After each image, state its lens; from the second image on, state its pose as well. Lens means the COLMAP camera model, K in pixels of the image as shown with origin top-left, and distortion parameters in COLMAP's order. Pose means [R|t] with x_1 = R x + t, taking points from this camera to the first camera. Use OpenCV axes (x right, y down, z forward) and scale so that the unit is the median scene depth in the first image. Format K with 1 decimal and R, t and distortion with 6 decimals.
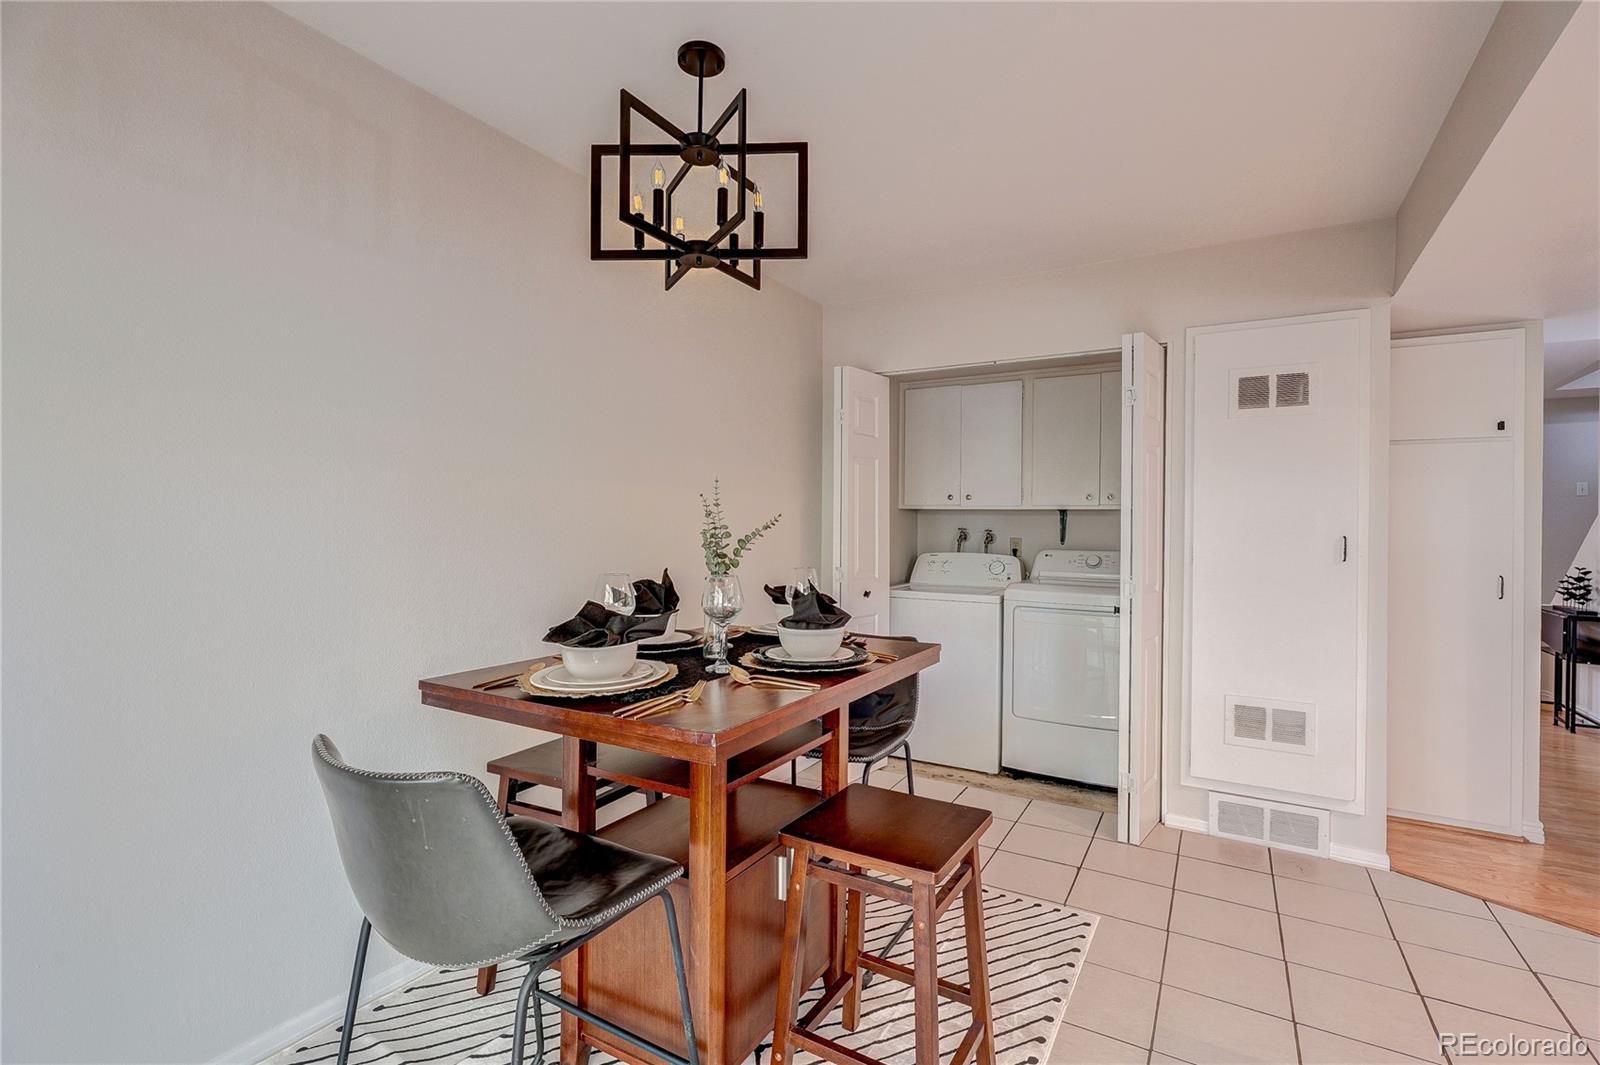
lens RADIAL K [[742.2, 0, 796.6], [0, 742.2, 525.5], [0, 0, 1]] dist [-0.002533, -0.000027]
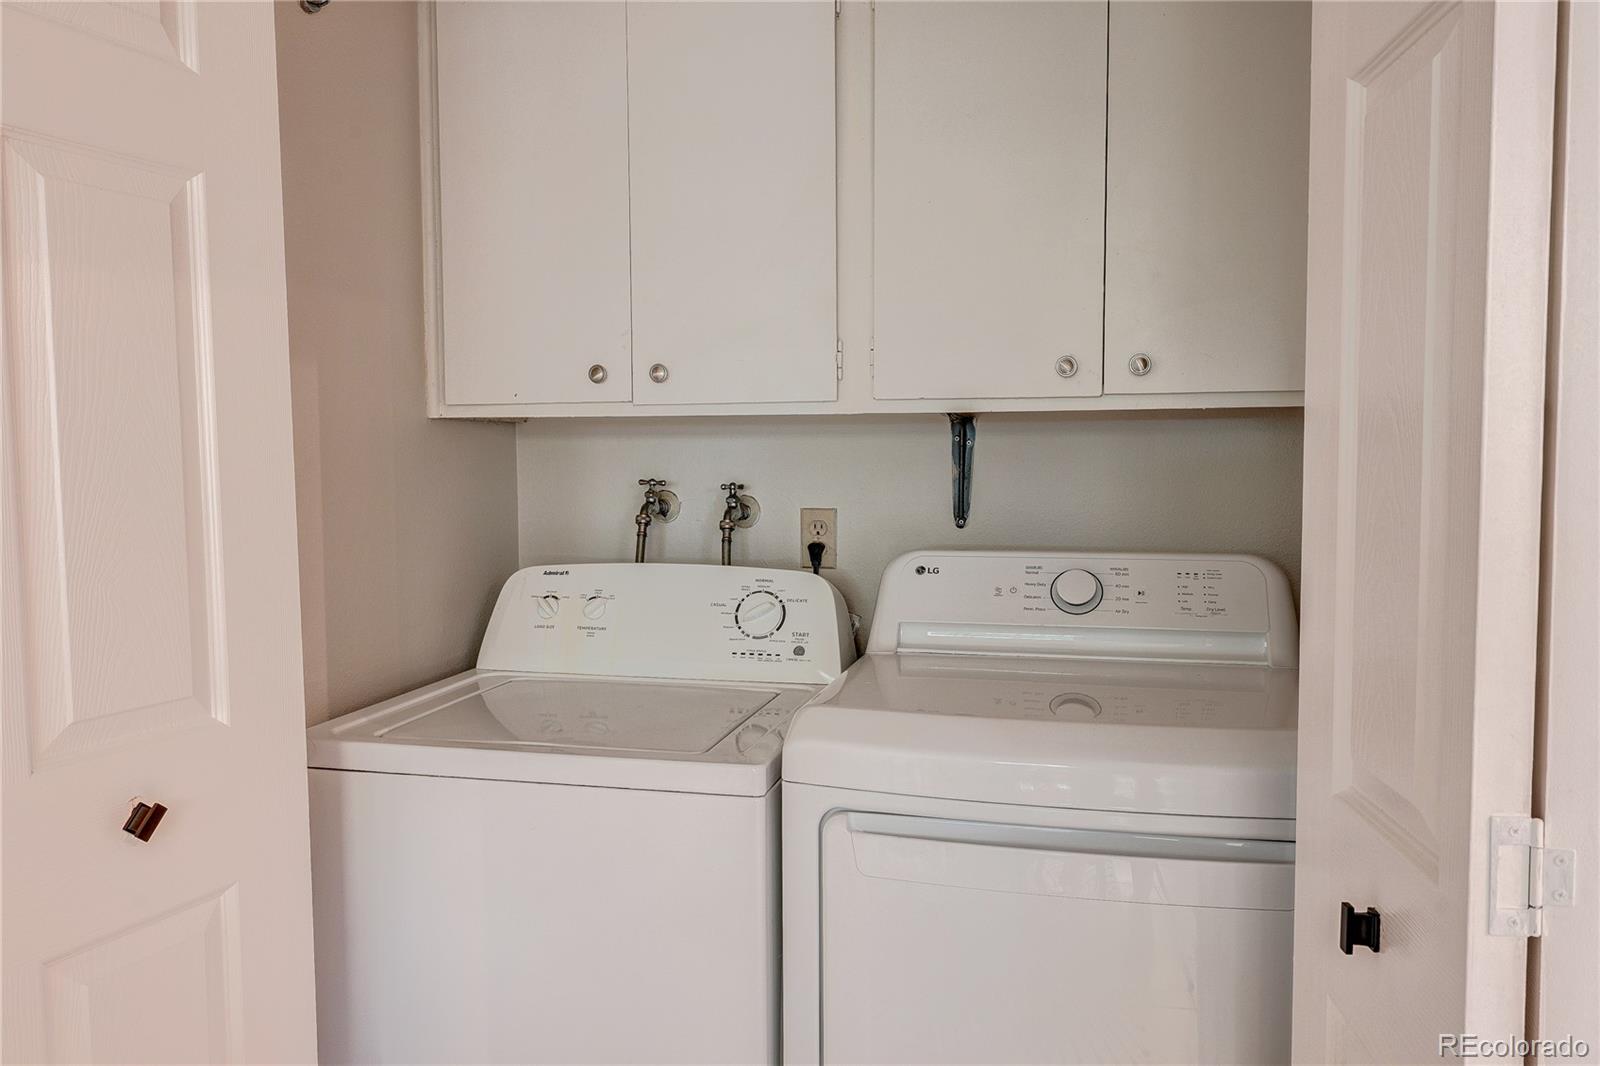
lens RADIAL K [[1168.2, 0, 800.0], [0, 1168.2, 533.0], [0, 0, 1]] dist [-0.001744, -0.000407]
pose [[0.960265, -0.033521, 0.277069, 0.154922], [0.016207, 0.997783, 0.064545, -0.005189], [-0.278618, -0.057490, 0.958680, 0.542997]]
